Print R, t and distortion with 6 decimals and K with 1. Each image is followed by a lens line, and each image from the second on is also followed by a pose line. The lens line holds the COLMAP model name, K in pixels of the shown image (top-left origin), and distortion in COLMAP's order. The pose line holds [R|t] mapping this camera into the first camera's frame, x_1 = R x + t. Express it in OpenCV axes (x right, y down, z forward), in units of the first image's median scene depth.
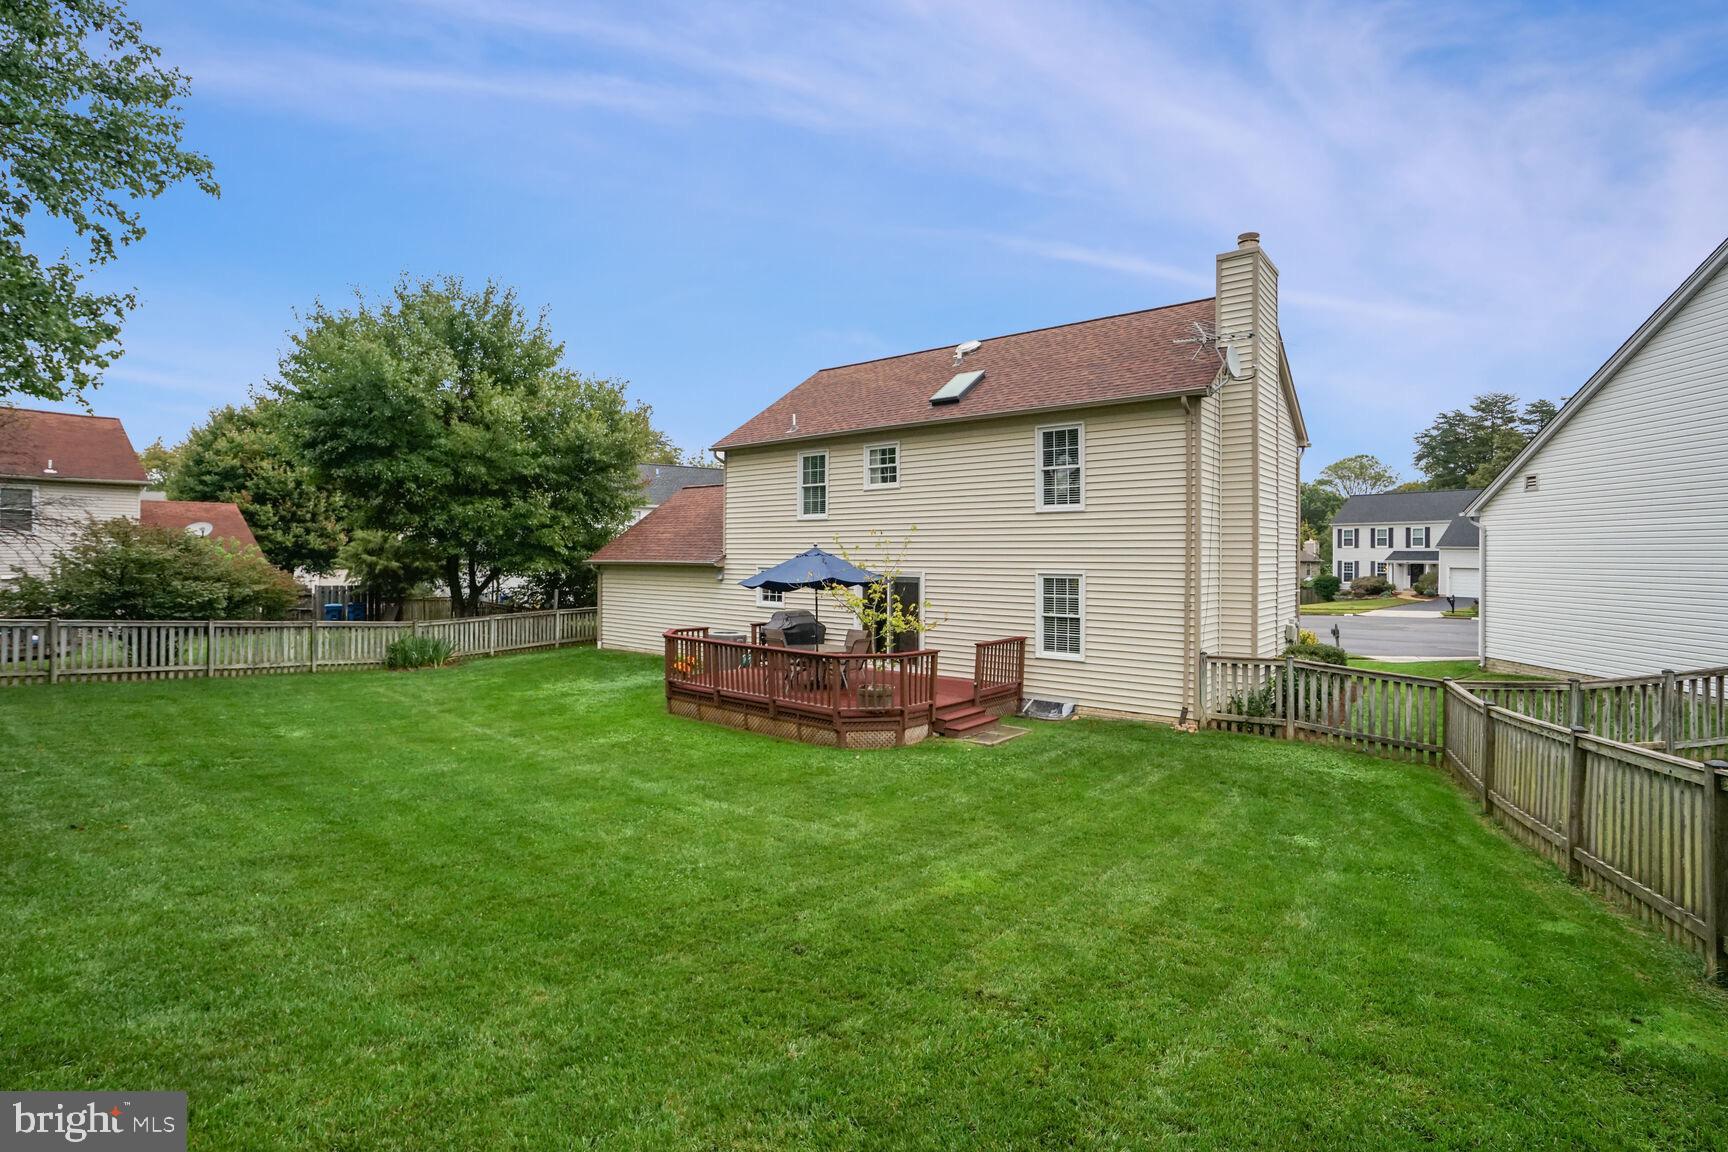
lens RADIAL K [[817.4, 0, 868.5], [0, 817.4, 561.5], [0, 0, 1]] dist [-0.042333, 0.011115]
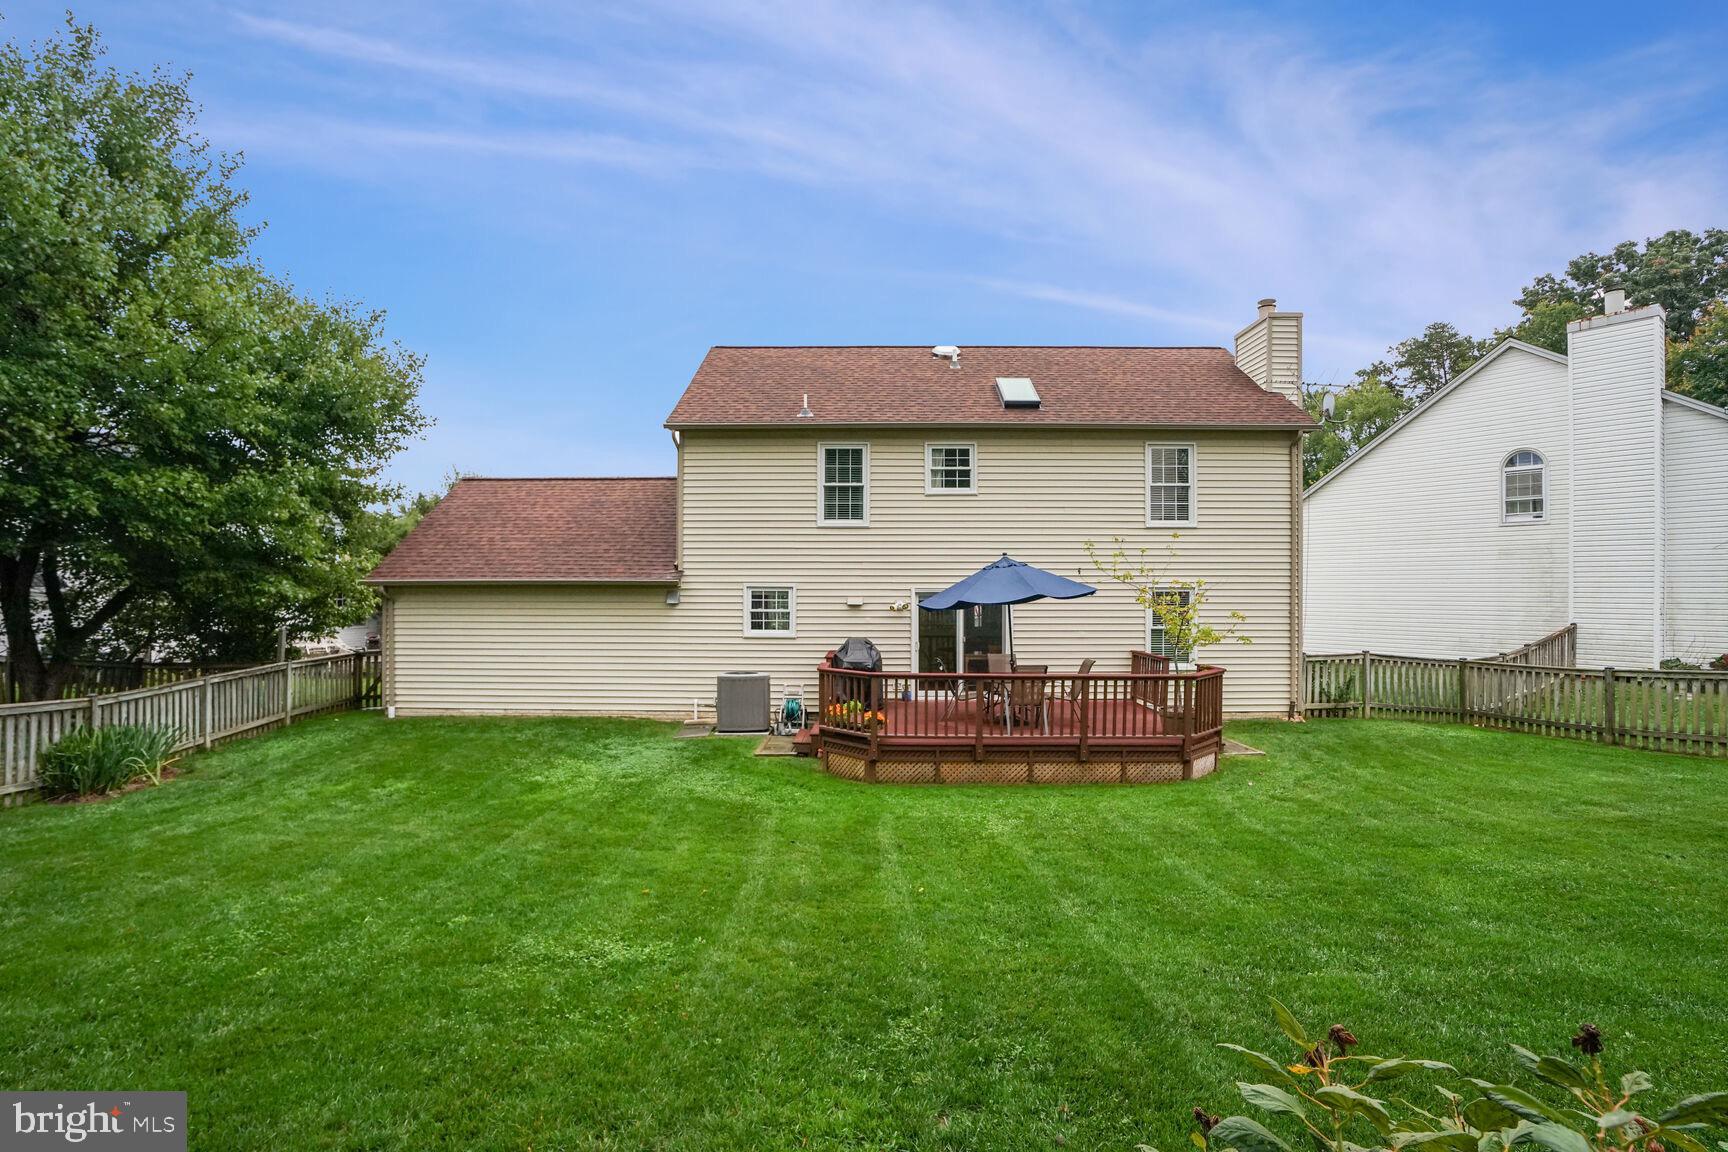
lens RADIAL K [[817.4, 0, 866.6], [0, 817.4, 576.4], [0, 0, 1]] dist [-0.042333, 0.011115]
pose [[0.775974, 0.003170, 0.630757, -0.599019], [0.008032, 0.999857, -0.014906, 0.011772], [-0.630714, 0.016633, 0.775837, 0.372069]]
